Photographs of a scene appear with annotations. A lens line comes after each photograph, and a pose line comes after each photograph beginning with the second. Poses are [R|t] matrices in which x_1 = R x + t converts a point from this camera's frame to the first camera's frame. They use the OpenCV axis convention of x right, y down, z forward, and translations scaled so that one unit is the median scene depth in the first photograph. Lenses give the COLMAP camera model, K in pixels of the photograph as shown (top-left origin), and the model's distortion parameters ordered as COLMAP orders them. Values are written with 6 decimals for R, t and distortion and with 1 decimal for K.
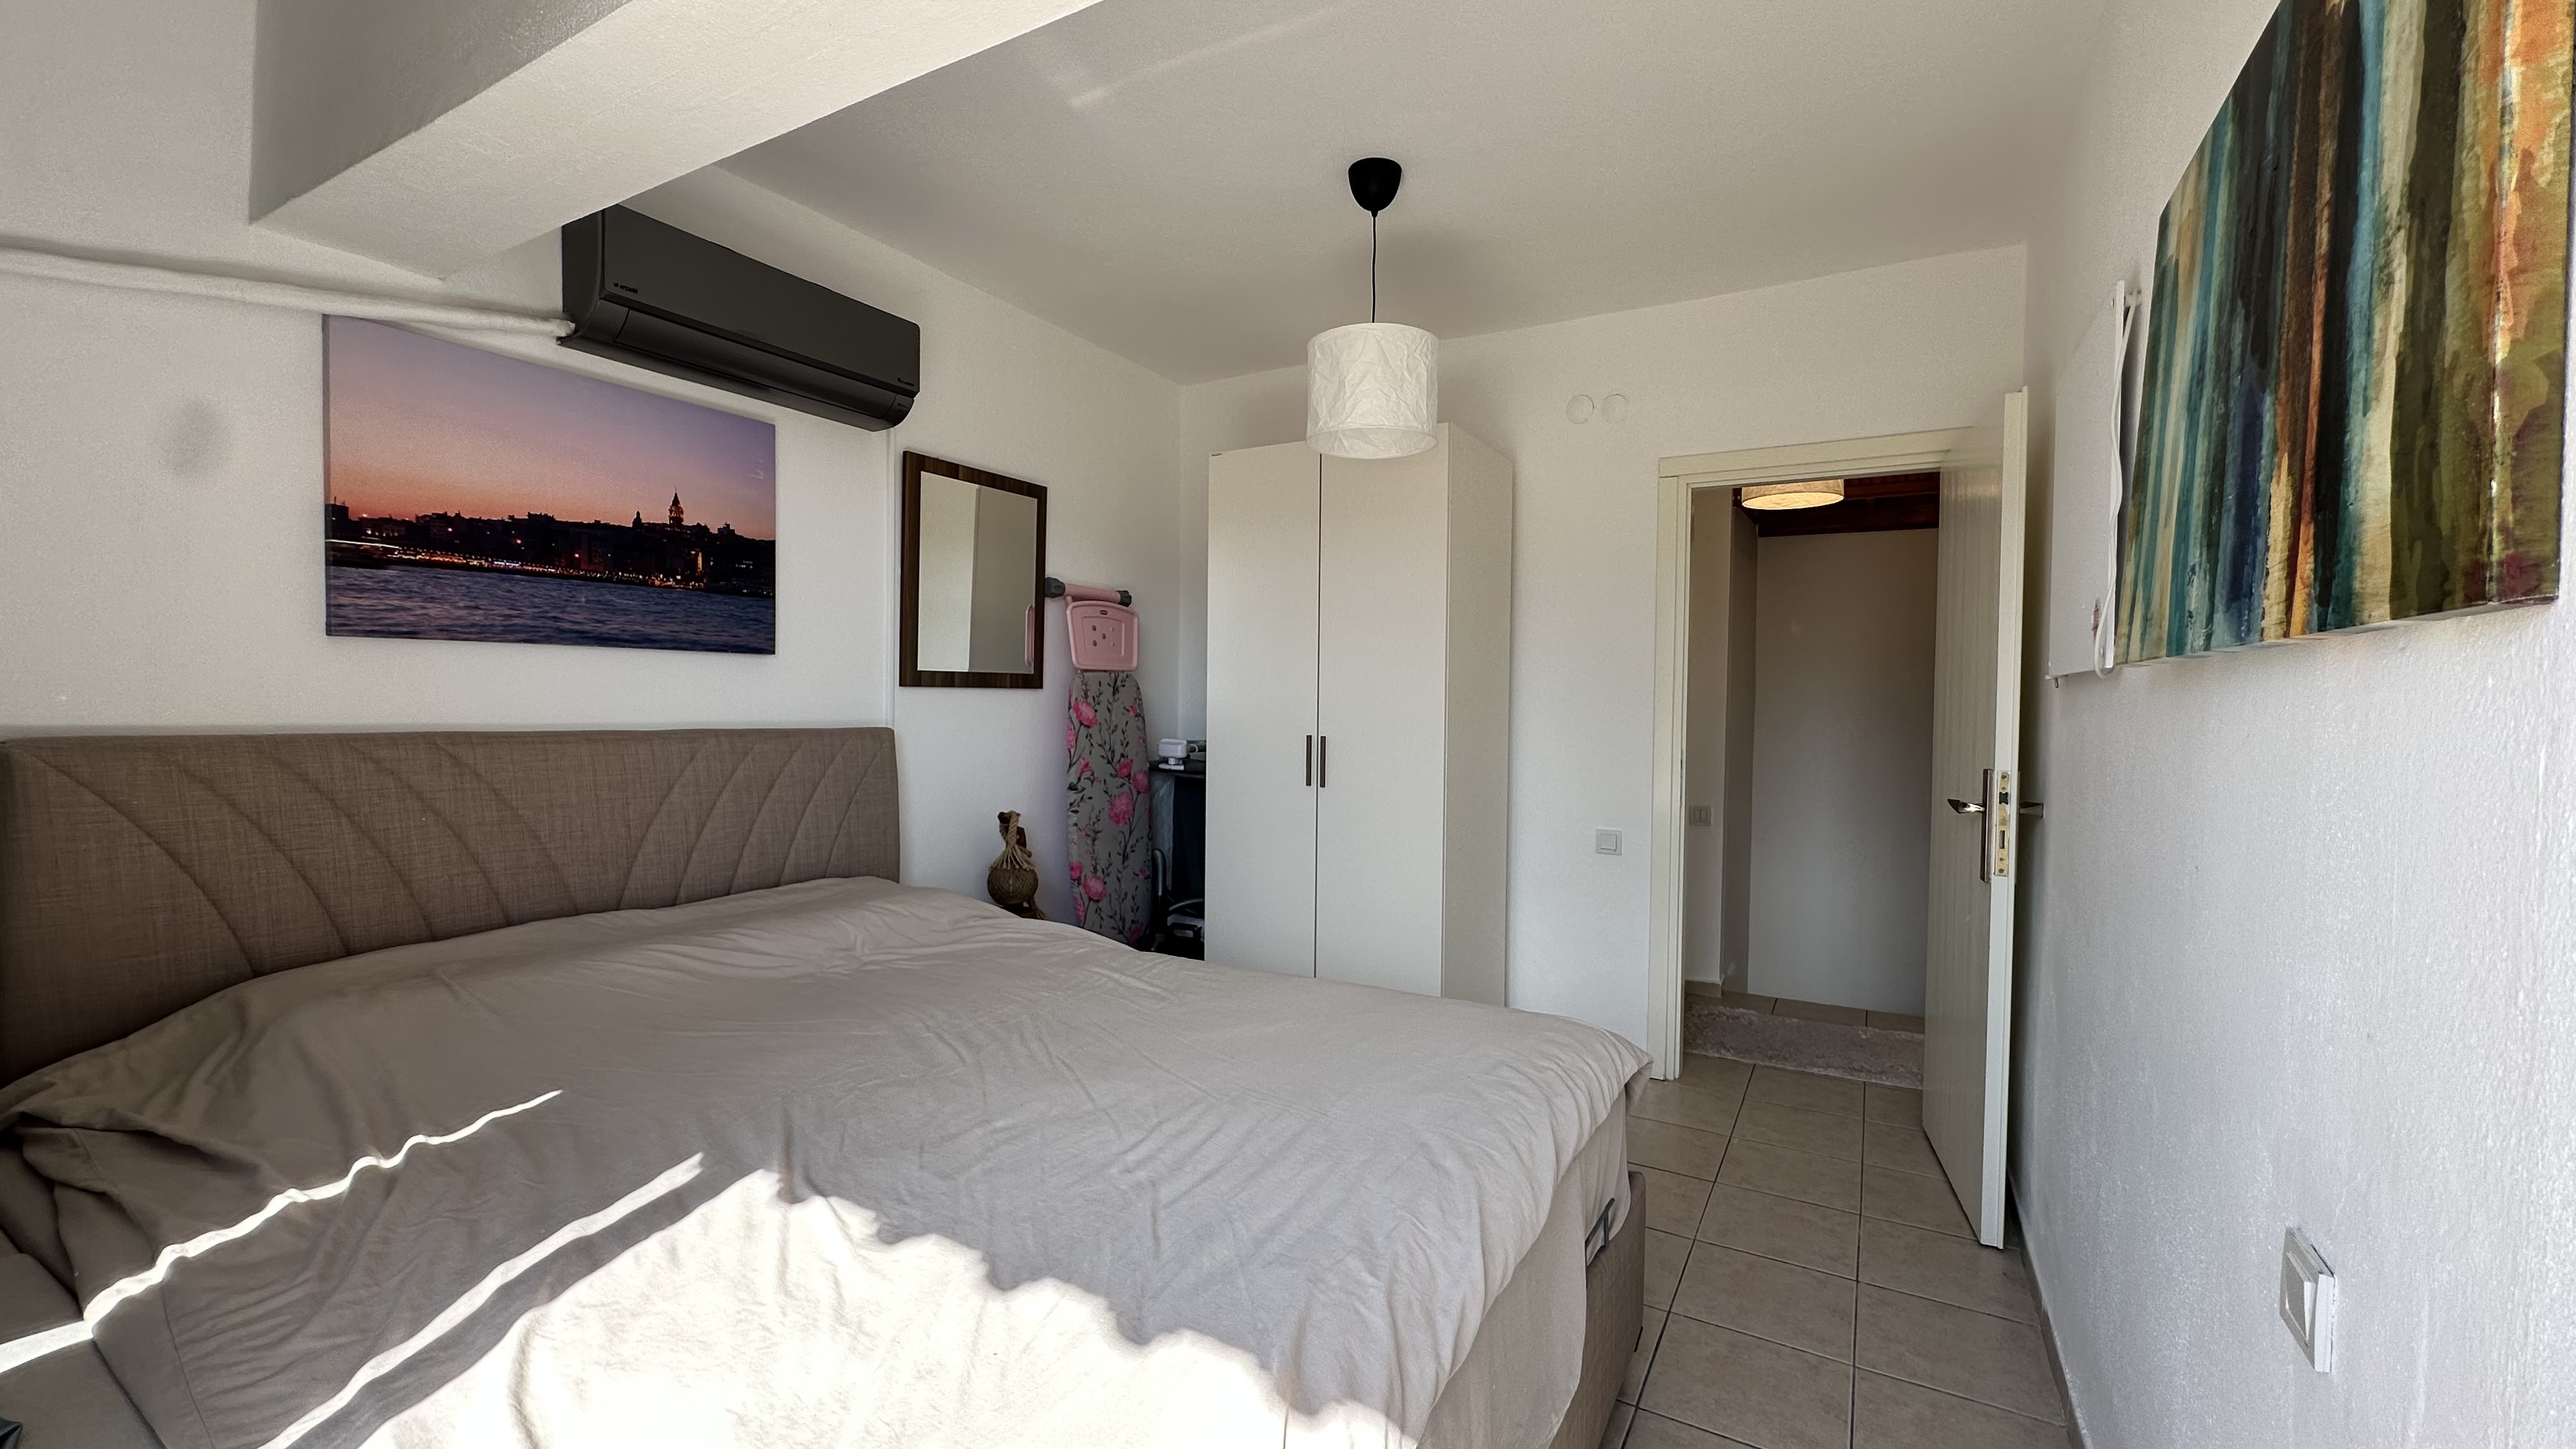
lens RADIAL K [[1027.5, 0, 1288.5], [0, 1027.5, 726.2], [0, 0, 1]] dist [-0.001911, 0.000883]
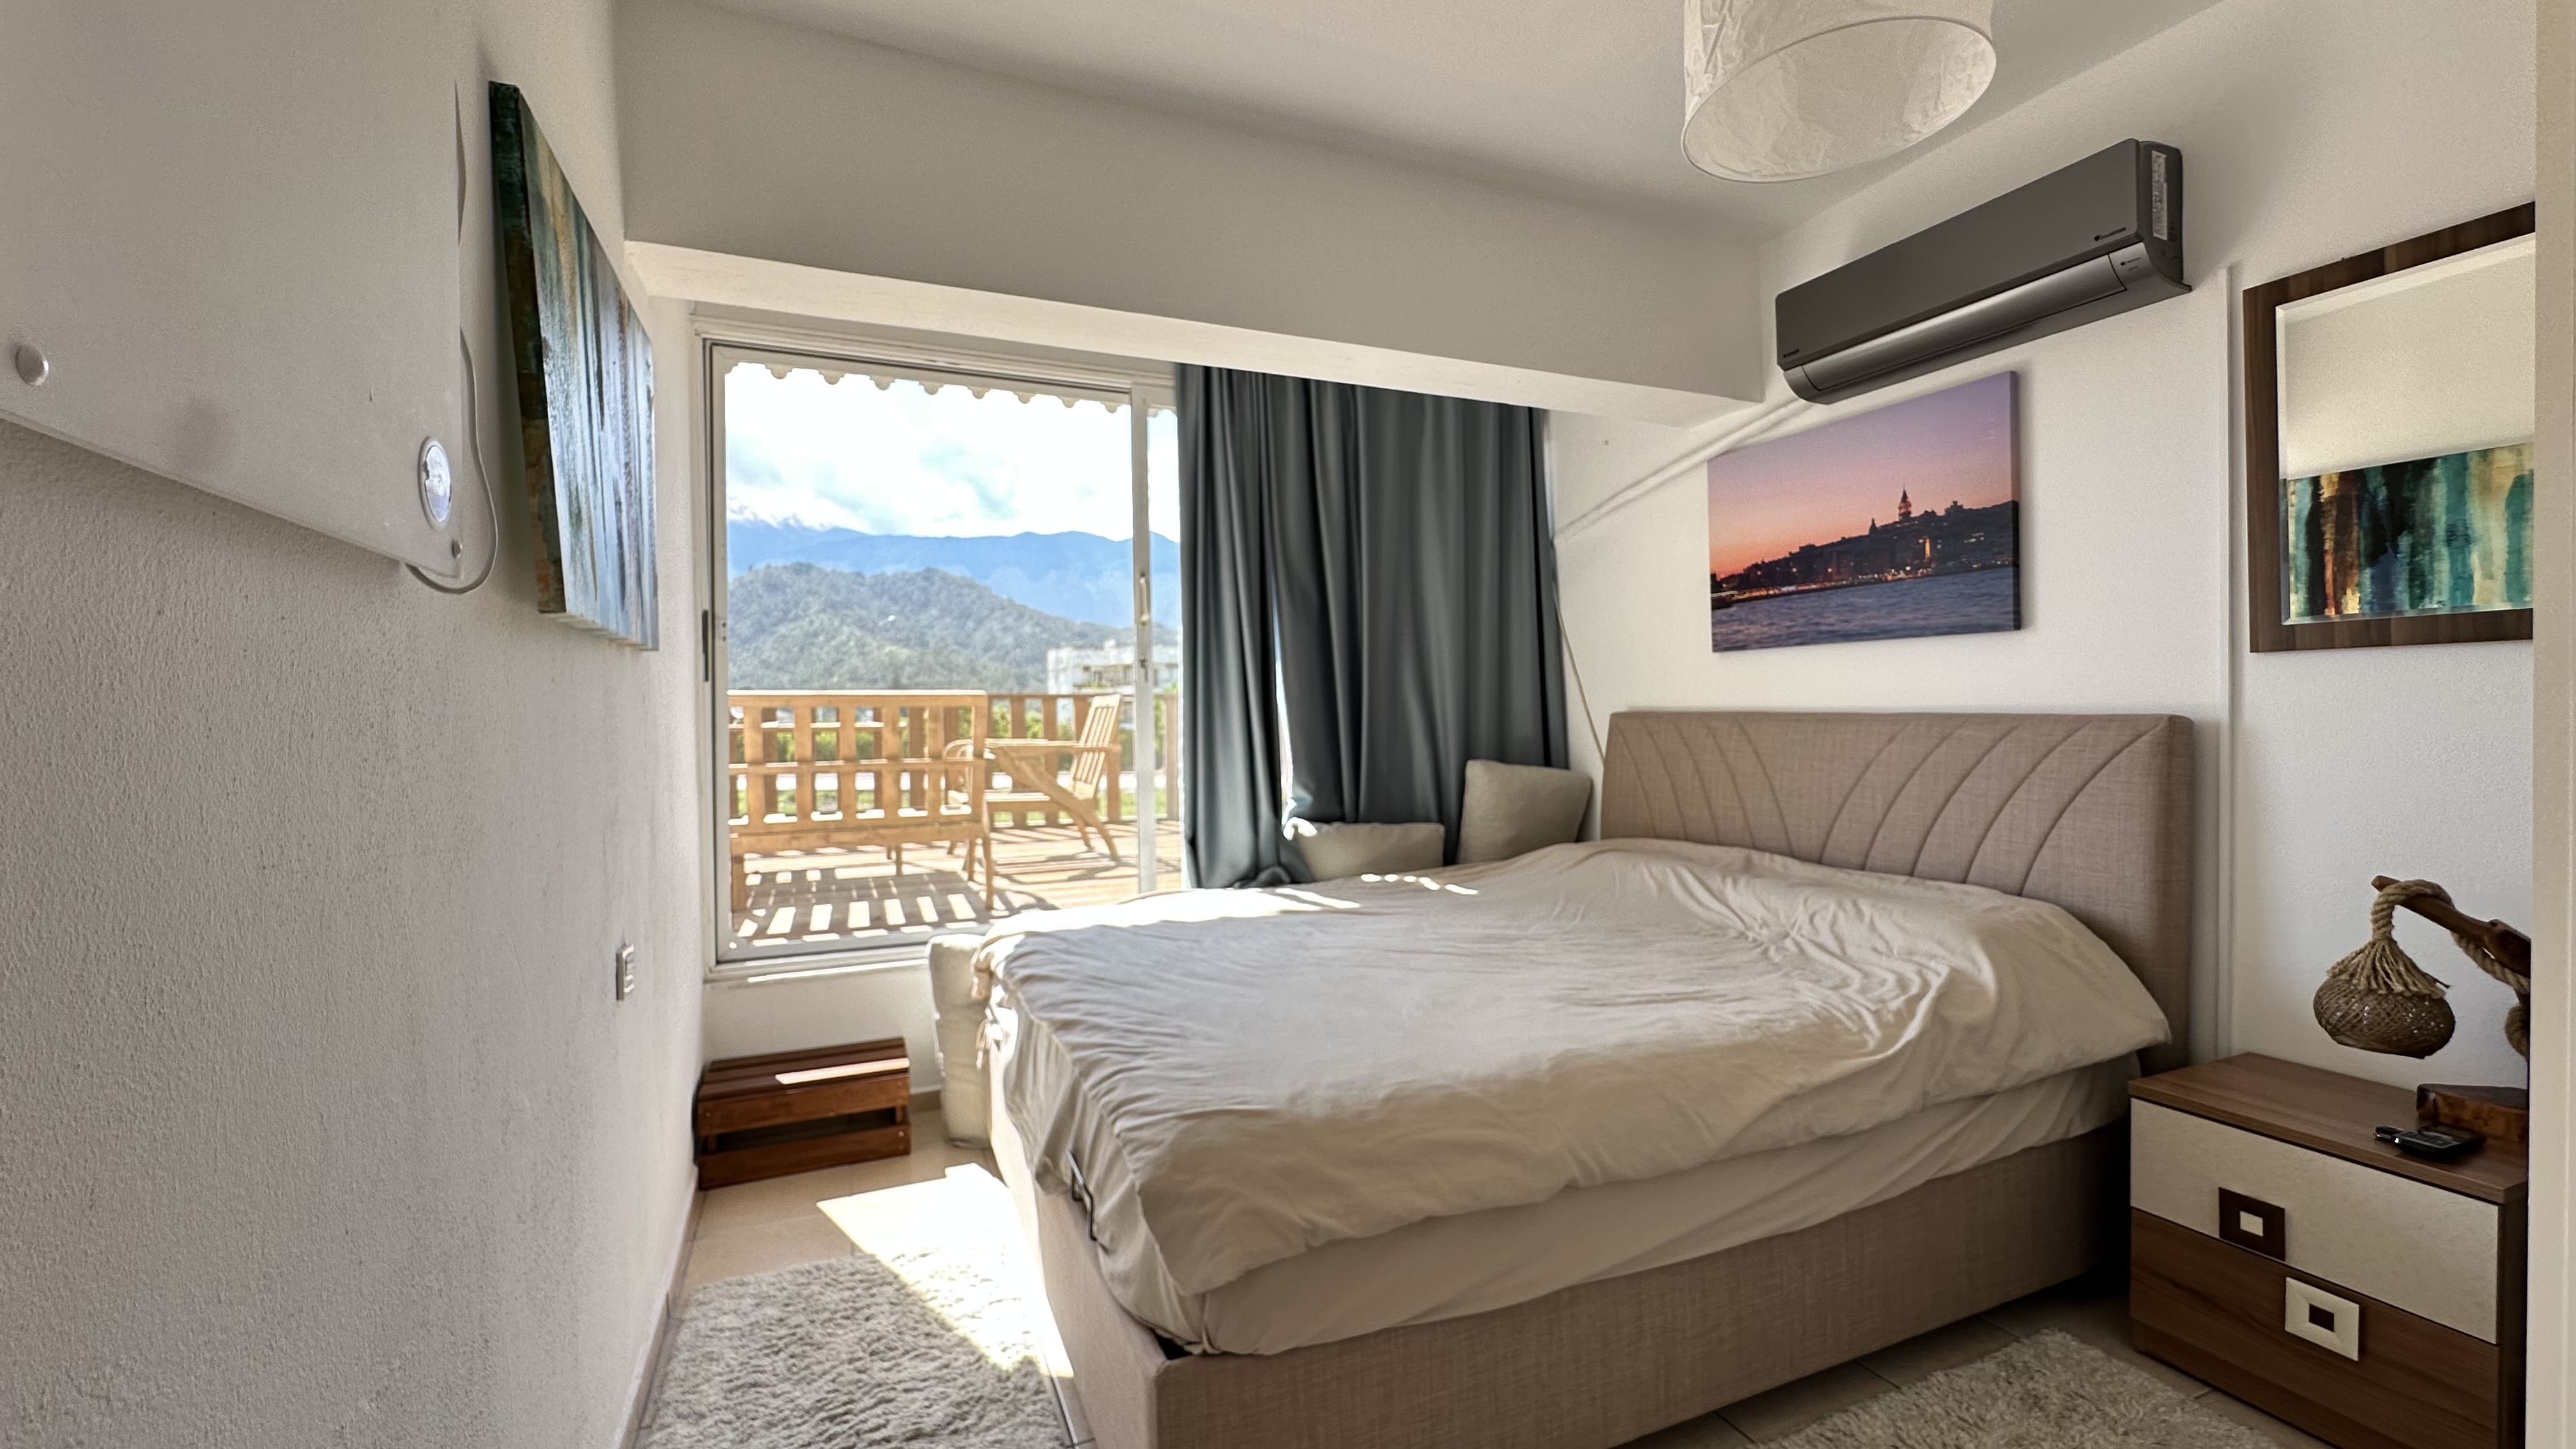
lens RADIAL K [[1027.5, 0, 1278.5], [0, 1027.5, 742.7], [0, 0, 1]] dist [-0.001911, 0.000883]
pose [[-0.594482, 0.007818, -0.804071, 0.662966], [-0.030772, 0.998999, 0.032464, 0.019865], [0.803520, 0.044042, -0.593647, 1.158731]]
